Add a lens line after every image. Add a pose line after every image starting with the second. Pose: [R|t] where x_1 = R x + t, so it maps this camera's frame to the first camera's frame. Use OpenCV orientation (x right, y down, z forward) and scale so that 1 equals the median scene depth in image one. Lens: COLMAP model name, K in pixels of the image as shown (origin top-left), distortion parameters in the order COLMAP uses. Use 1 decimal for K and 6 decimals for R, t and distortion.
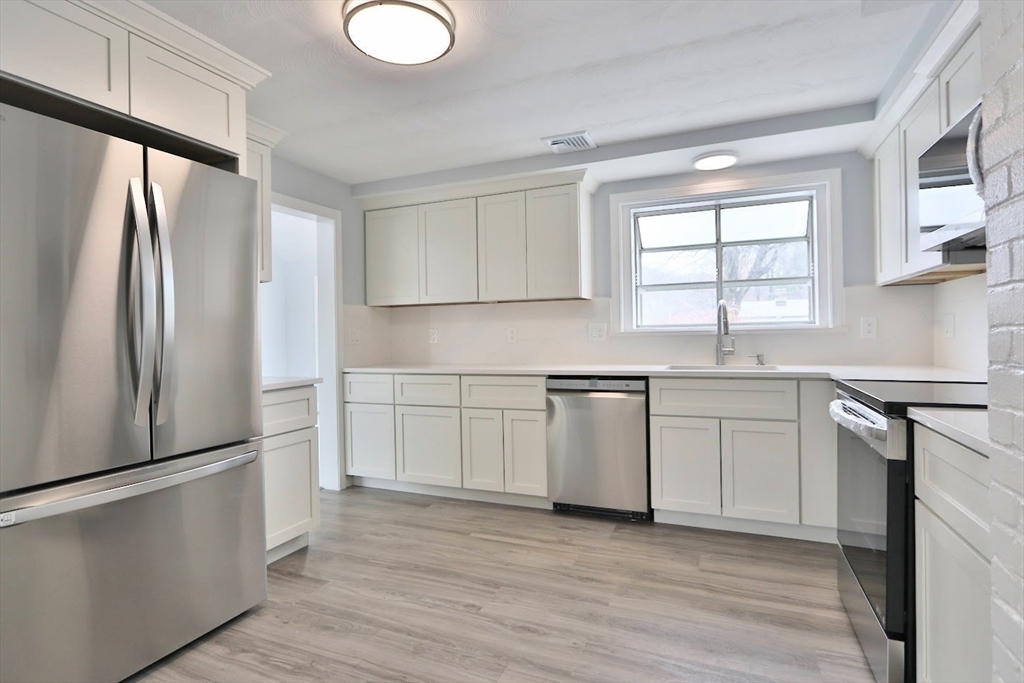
lens RADIAL K [[545.9, 0, 508.3], [0, 545.9, 336.5], [0, 0, 1]] dist [-0.011527, -0.000102]
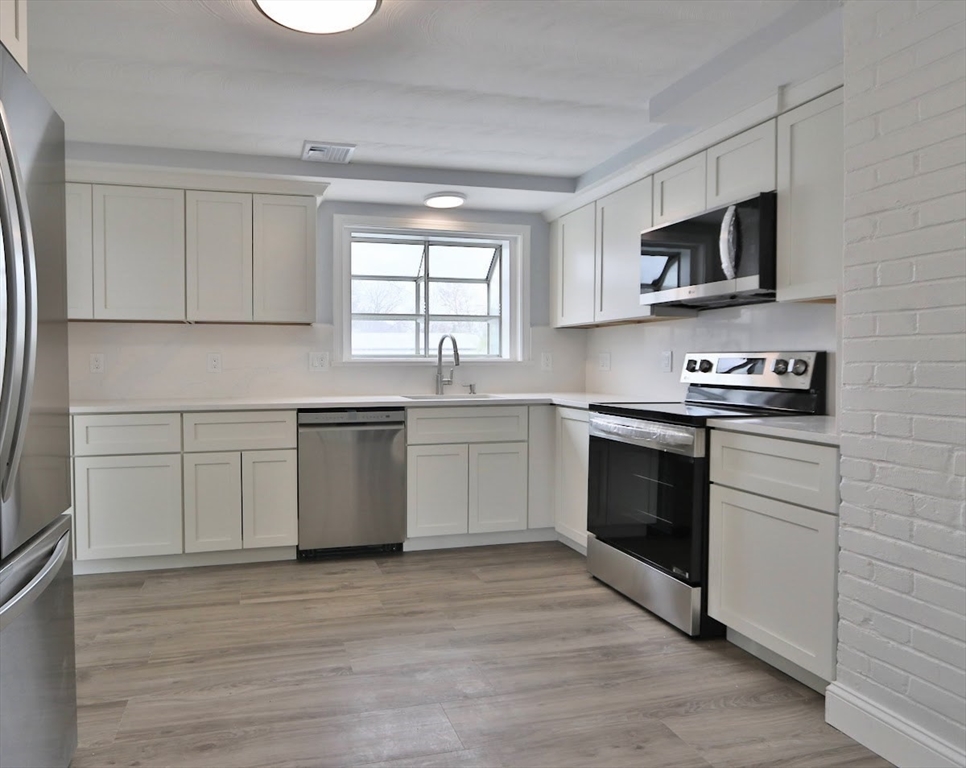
lens RADIAL K [[602.7, 0, 414.7], [0, 602.7, 379.4], [0, 0, 1]] dist [-0.016481, 0.005725]
pose [[0.794534, -0.000545, 0.607219, -0.409072], [-0.010927, 0.999825, 0.015194, 0.006790], [-0.607121, -0.018707, 0.794389, 0.117180]]
